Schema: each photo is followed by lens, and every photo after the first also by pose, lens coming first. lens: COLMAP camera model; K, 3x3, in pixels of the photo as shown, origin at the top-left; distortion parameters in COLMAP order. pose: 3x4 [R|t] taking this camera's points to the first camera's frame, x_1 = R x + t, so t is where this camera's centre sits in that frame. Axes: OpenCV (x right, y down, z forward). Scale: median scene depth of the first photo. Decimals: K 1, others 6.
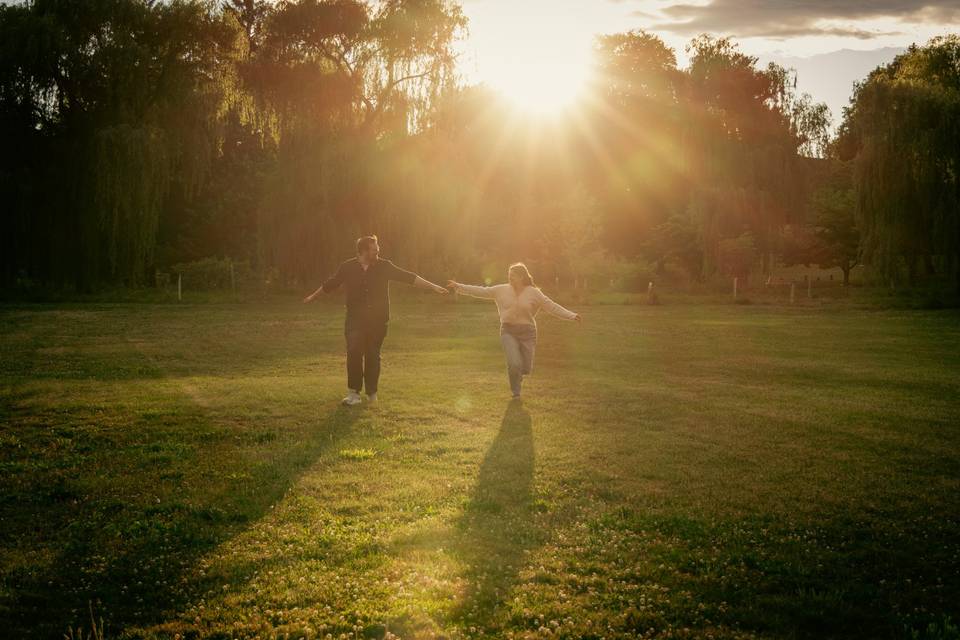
lens RADIAL K [[2241.0, 0, 480.0], [0, 2241.0, 320.0], [0, 0, 1]] dist [-0.101509, -0.009121]
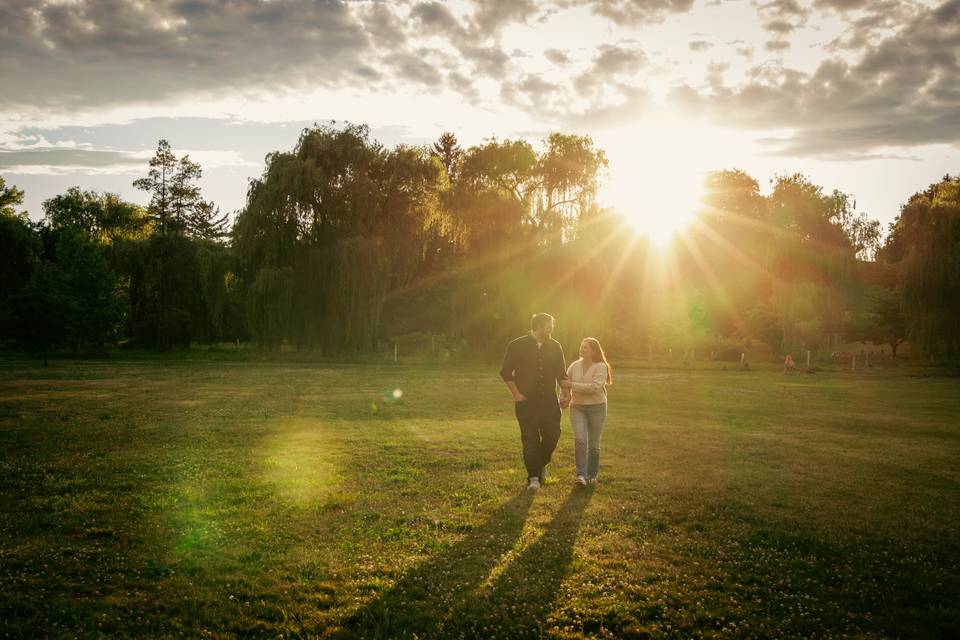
lens RADIAL K [[2241.0, 0, 480.0], [0, 2241.0, 320.0], [0, 0, 1]] dist [-0.101509, -0.009121]
pose [[0.976466, 0.008233, -0.215515, 0.202227], [-0.015608, 0.999349, -0.032538, 0.008654], [0.215106, 0.035136, 0.975958, -0.328363]]
